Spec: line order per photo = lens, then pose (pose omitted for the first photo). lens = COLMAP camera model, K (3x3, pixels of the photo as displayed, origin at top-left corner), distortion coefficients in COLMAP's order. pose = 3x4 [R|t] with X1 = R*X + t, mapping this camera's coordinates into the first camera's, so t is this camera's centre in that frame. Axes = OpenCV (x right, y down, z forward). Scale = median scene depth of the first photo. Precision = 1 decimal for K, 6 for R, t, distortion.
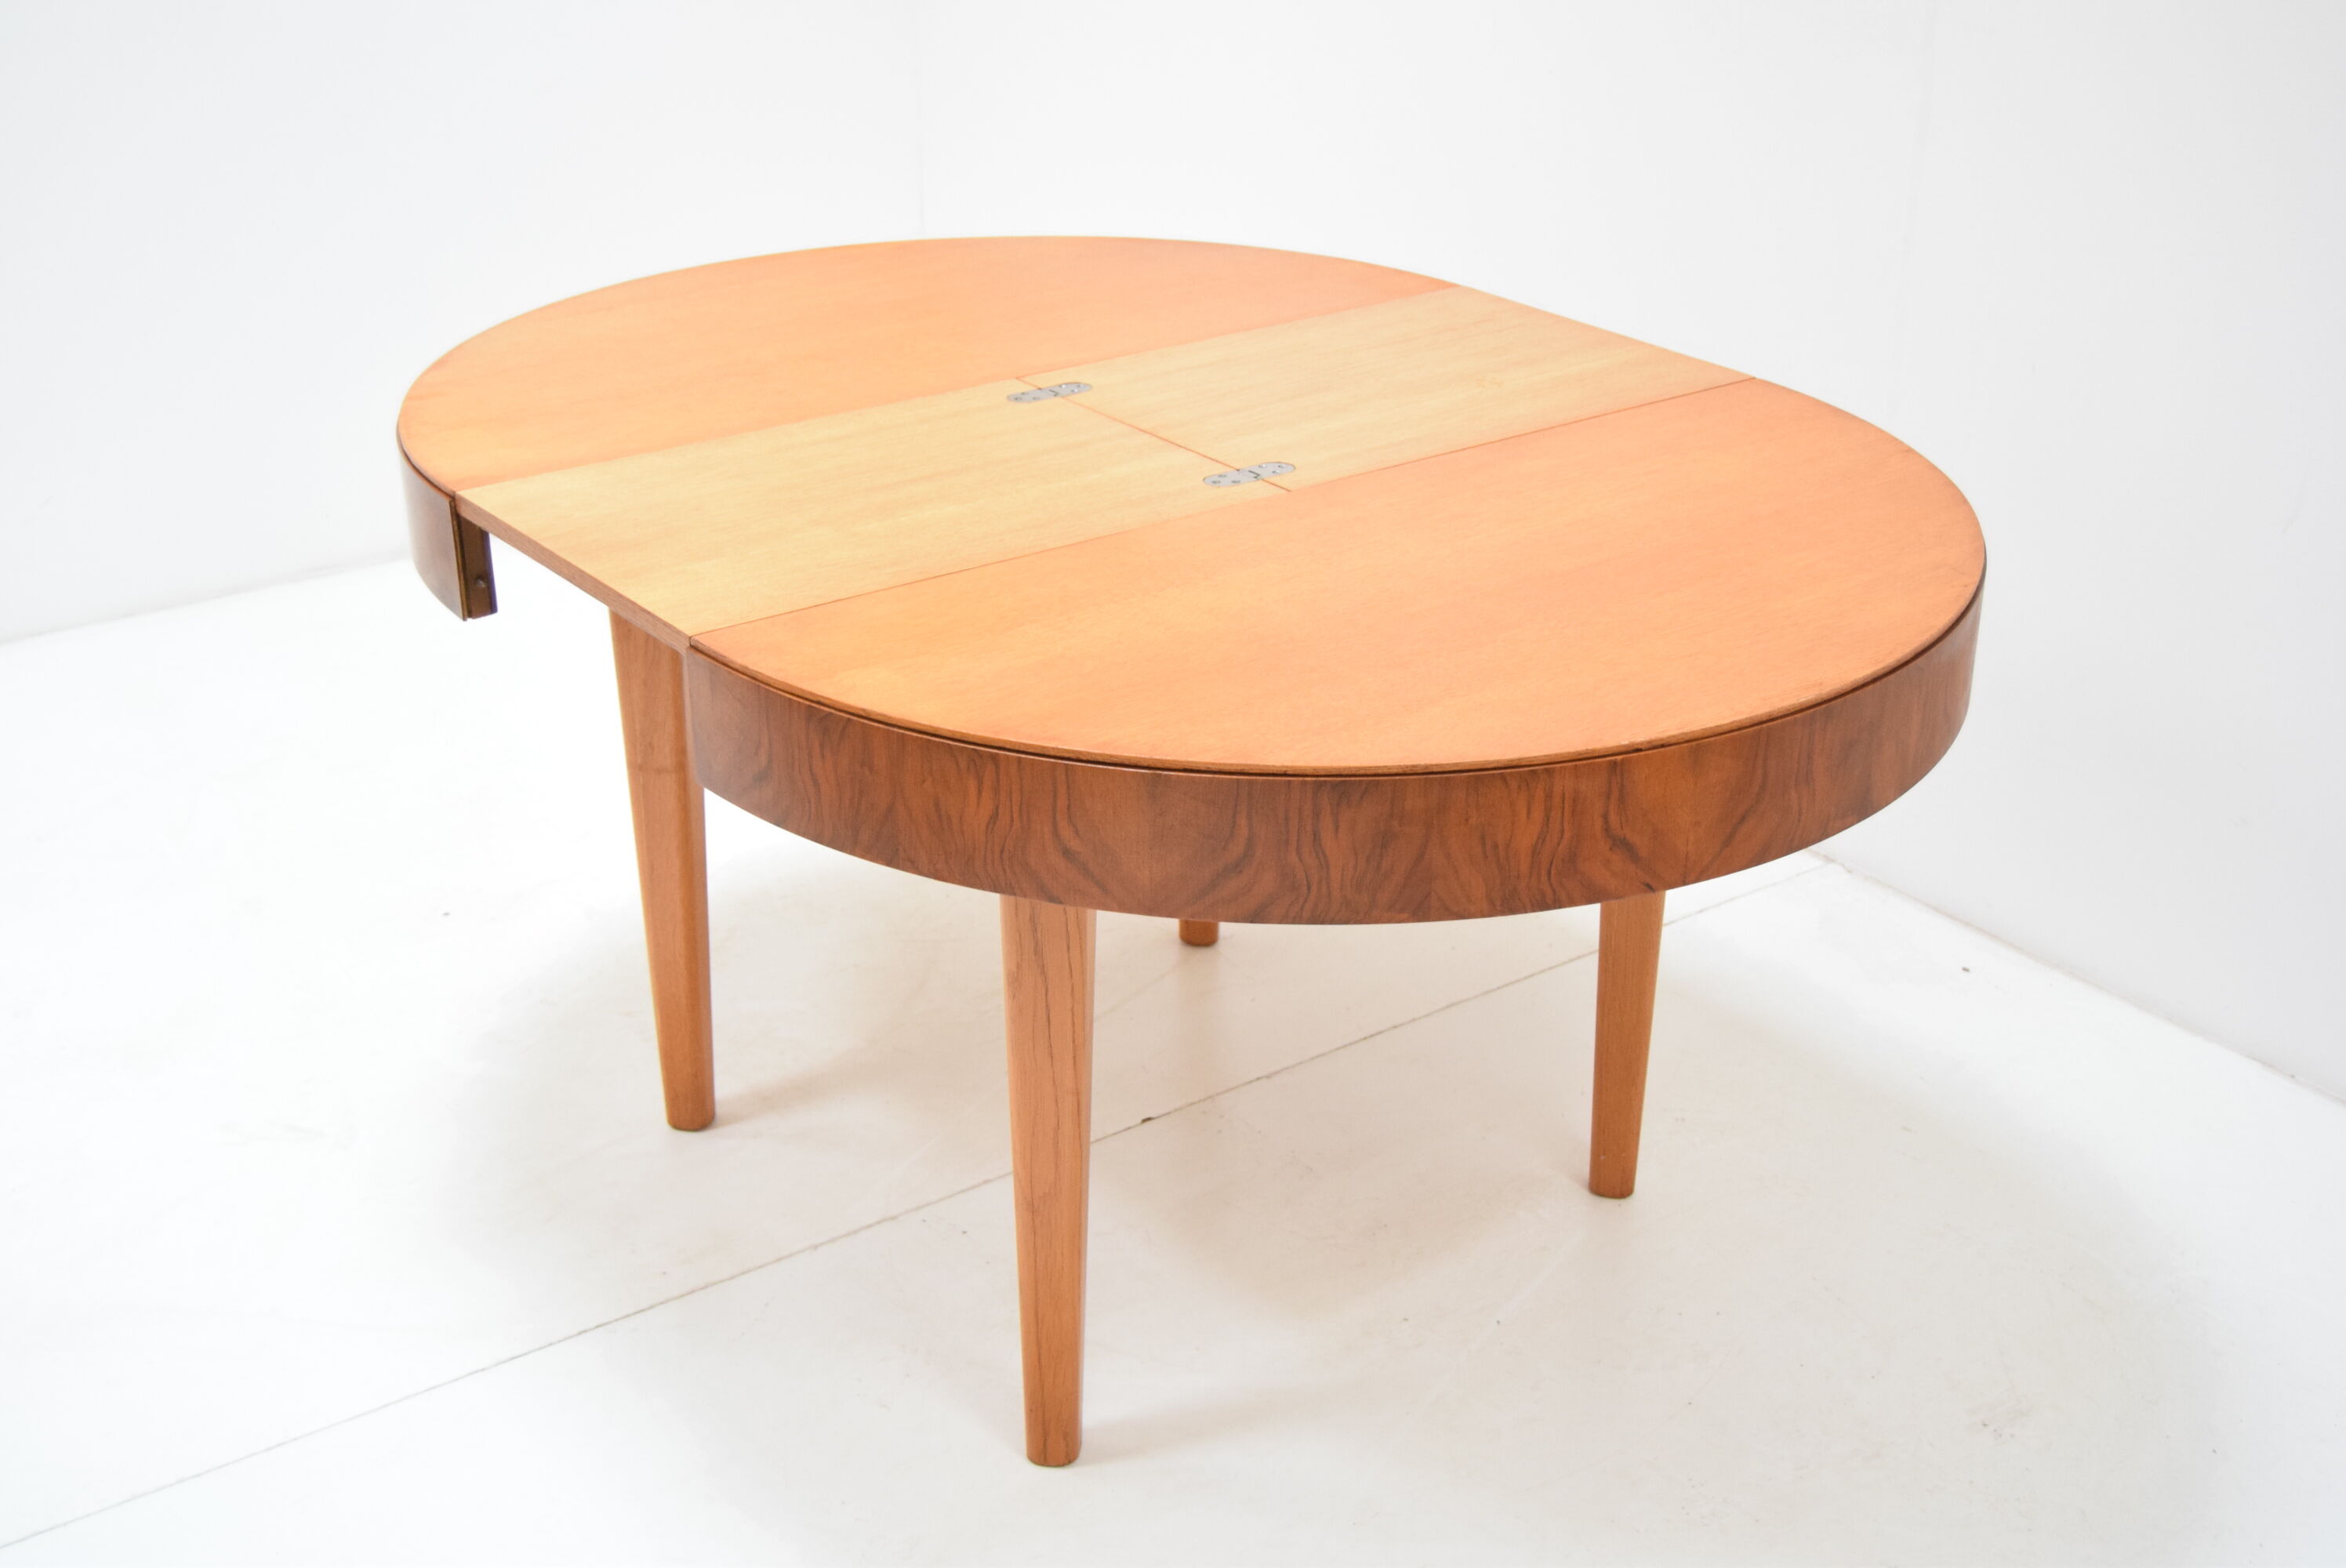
lens RADIAL K [[2985.2, 0, 1173.0], [0, 2985.2, 784.0], [0, 0, 1]] dist [-0.023912, -0.022861]
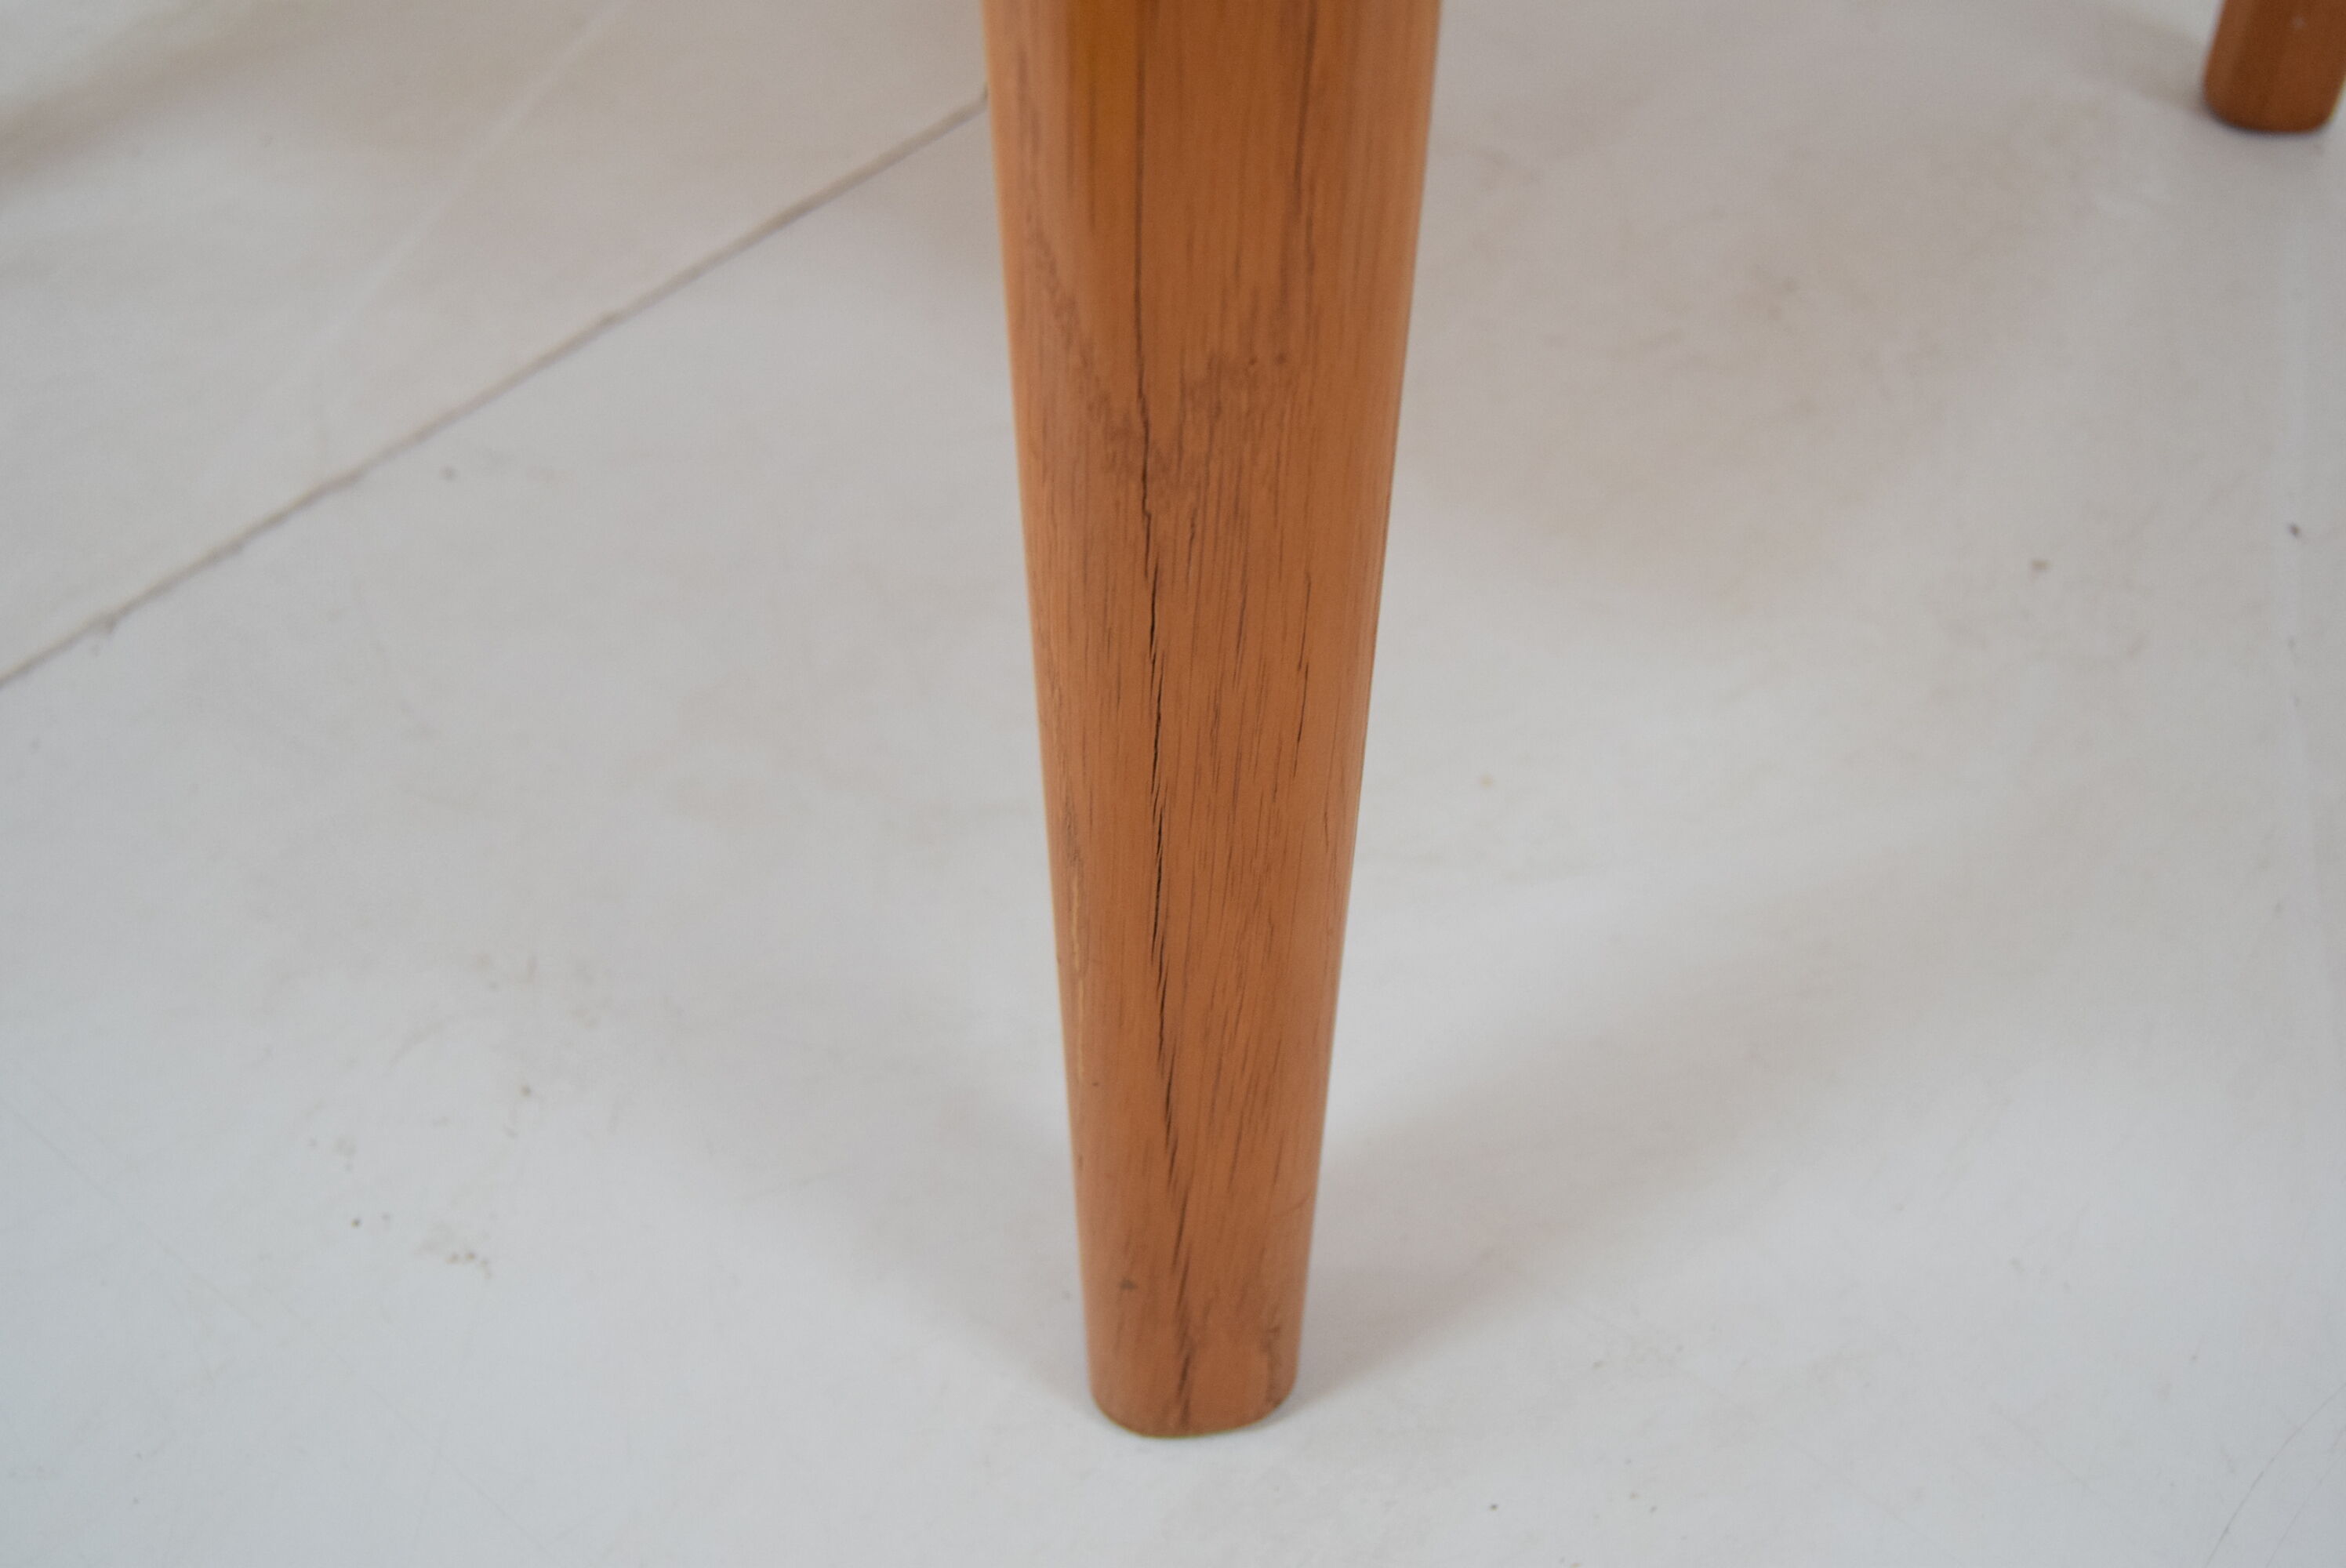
lens RADIAL K [[2564.5, 0, 1173.0], [0, 2564.5, 784.0], [0, 0, 1]] dist [-0.036970, 0.001080]
pose [[0.967635, -0.178966, 0.177917, -0.063984], [0.109224, 0.932580, 0.344041, 0.093114], [-0.227494, -0.313473, 0.921944, 0.729944]]
